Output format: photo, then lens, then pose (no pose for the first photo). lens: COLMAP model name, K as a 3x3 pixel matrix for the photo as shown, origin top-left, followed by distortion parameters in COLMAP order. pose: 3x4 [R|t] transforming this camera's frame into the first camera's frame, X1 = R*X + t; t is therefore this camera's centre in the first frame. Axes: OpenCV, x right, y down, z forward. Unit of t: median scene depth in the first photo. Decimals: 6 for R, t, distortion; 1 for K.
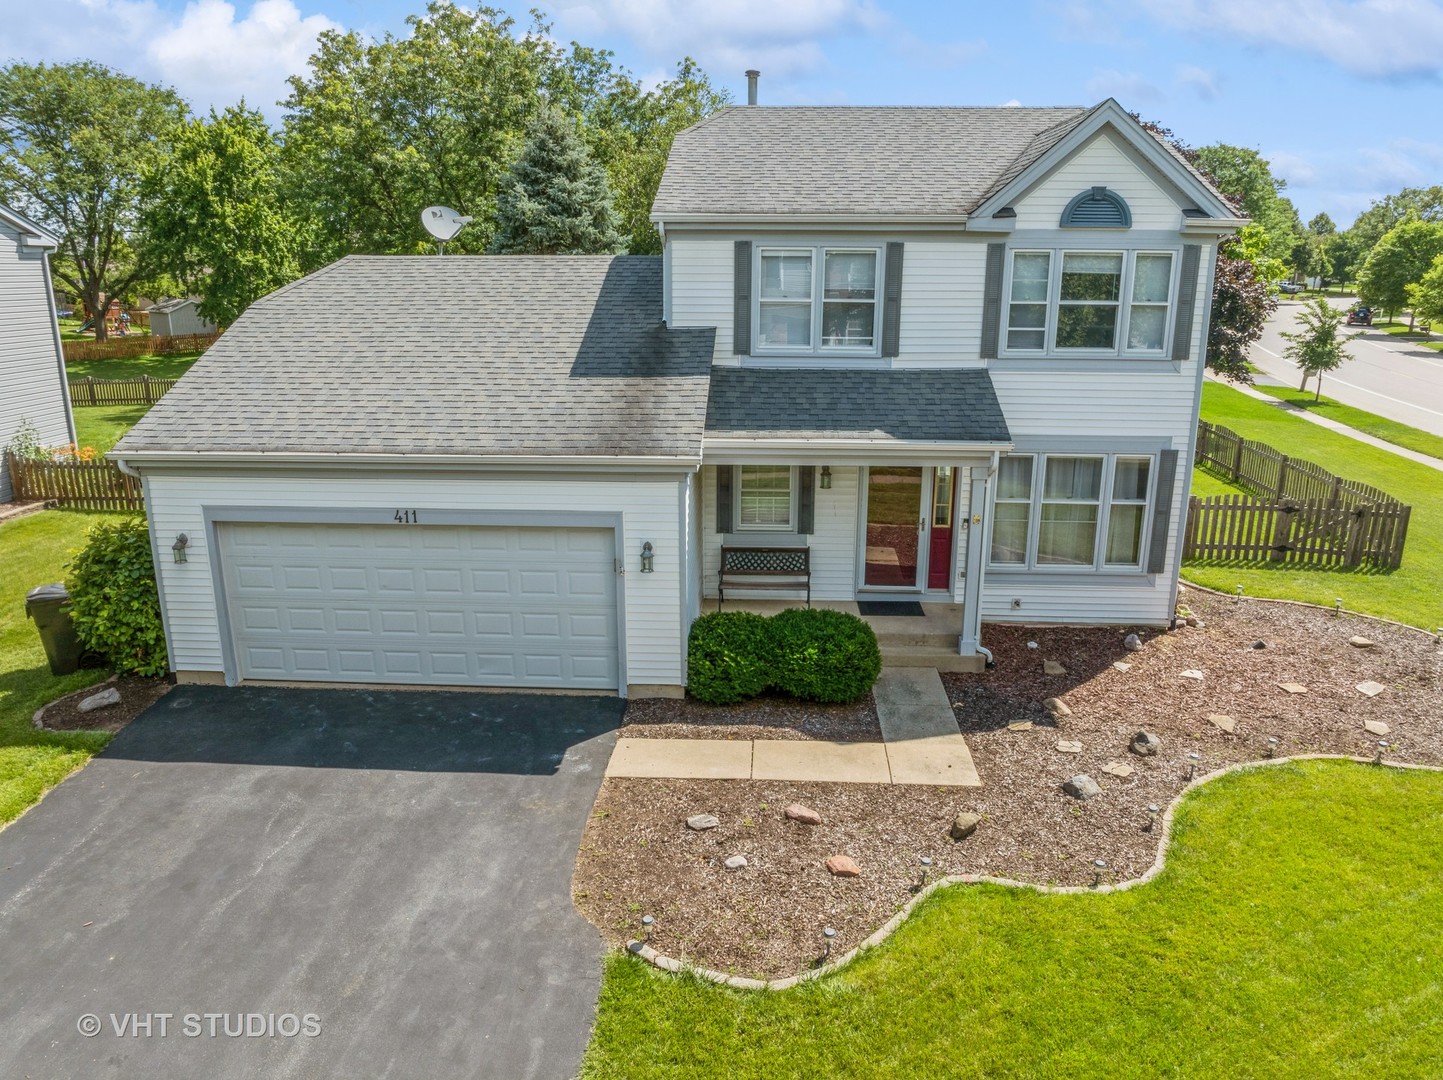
lens RADIAL K [[1026.6, 0, 714.0], [0, 1026.6, 537.4], [0, 0, 1]] dist [-0.047858, 0.020648]
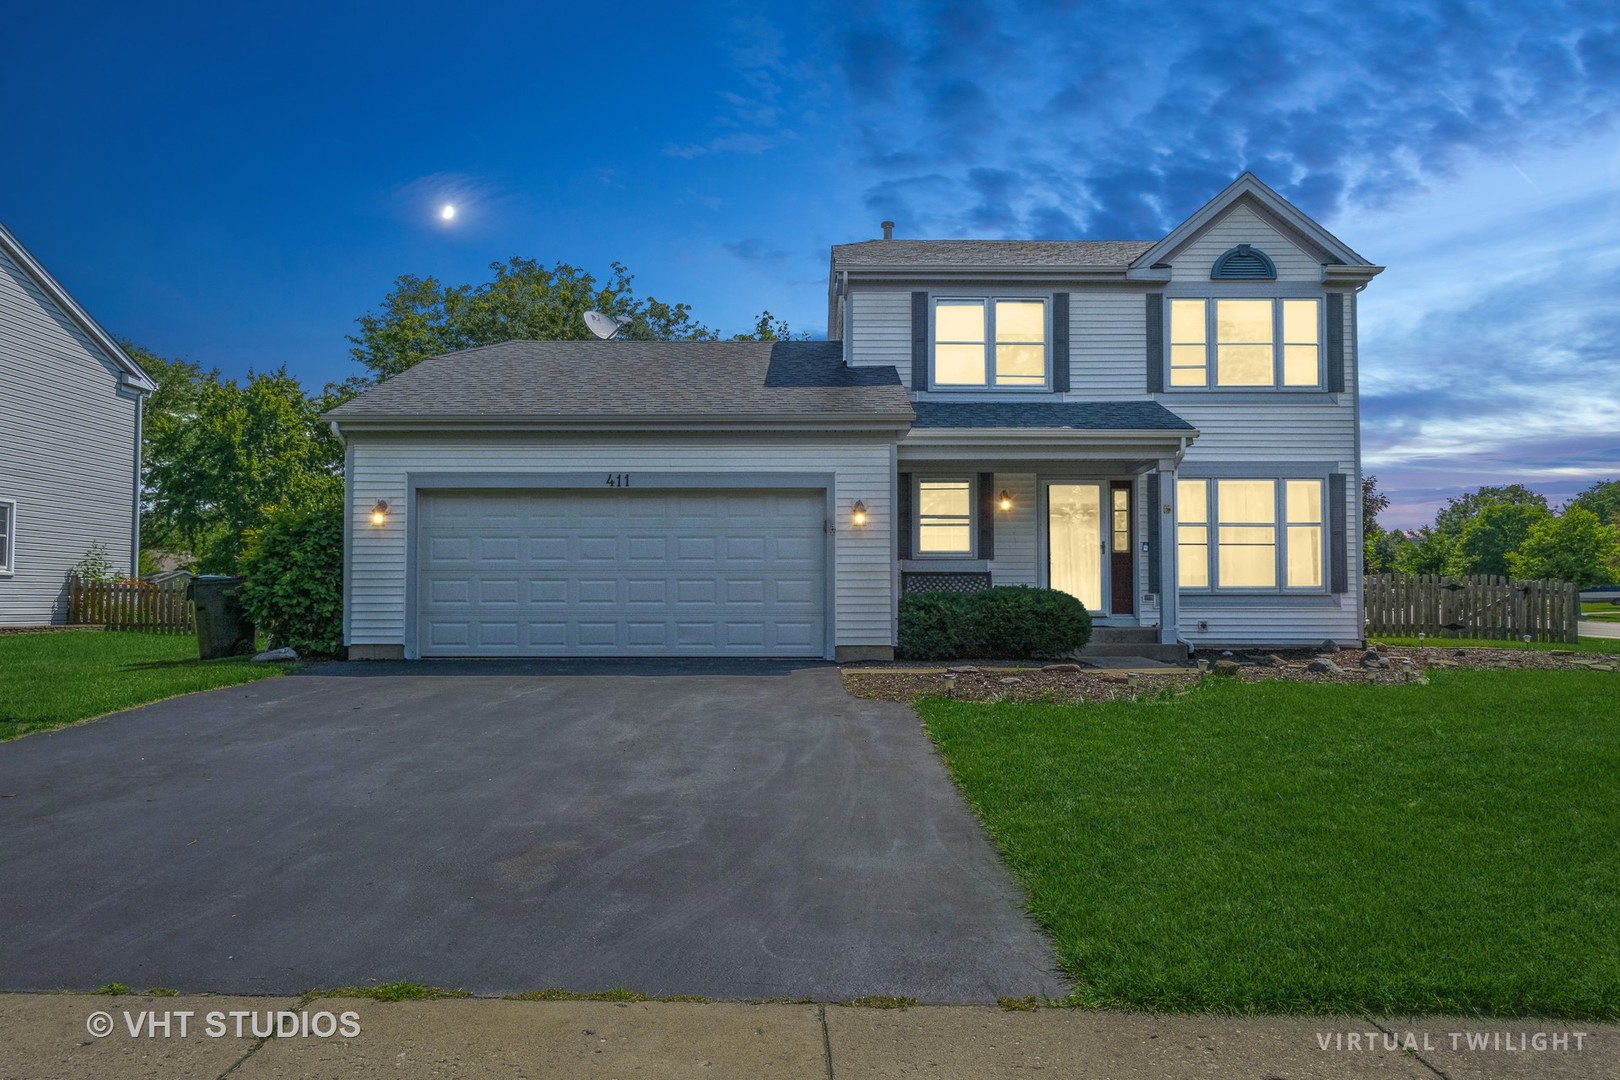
lens RADIAL K [[1171.1, 0, 765.9], [0, 1171.1, 546.6], [0, 0, 1]] dist [0.017137, -0.006884]
pose [[0.998945, 0.027325, 0.036901, -0.182326], [-0.013757, 0.944841, -0.327240, 0.393060], [-0.043807, 0.326387, 0.944220, -0.089465]]
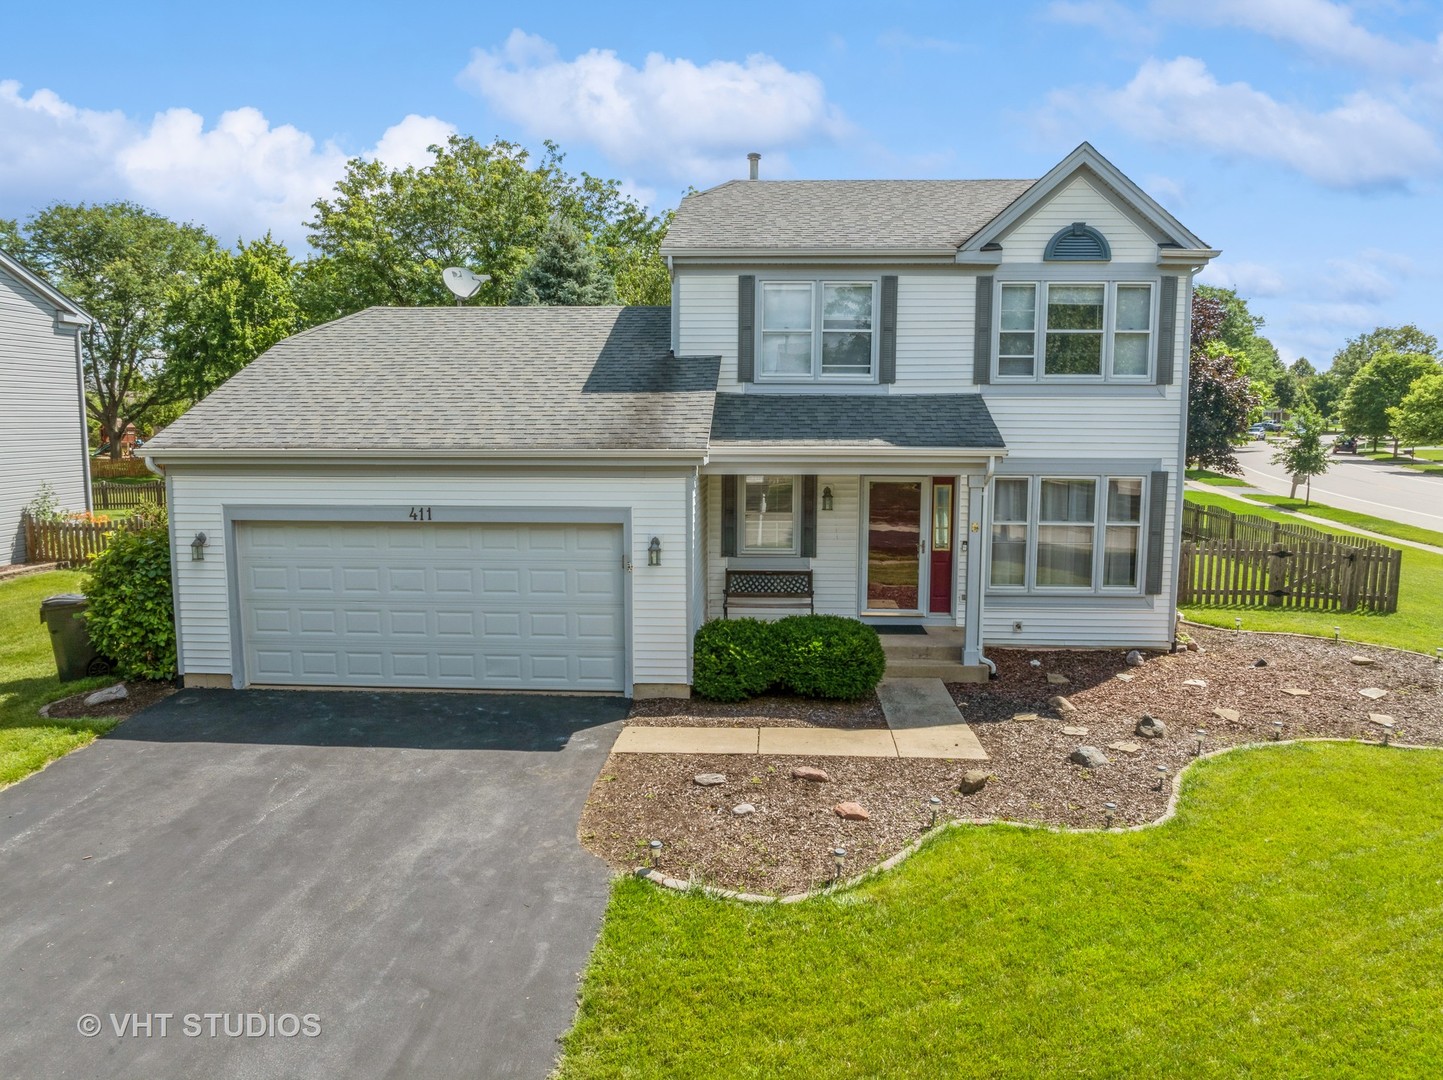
lens RADIAL K [[1026.6, 0, 713.2], [0, 1026.6, 533.9], [0, 0, 1]] dist [-0.047858, 0.020648]
pose [[0.999998, 0.001990, -0.000116, -0.005853], [-0.001986, 0.989360, -0.145474, 0.133745], [-0.000175, 0.145474, 0.989362, -0.014651]]
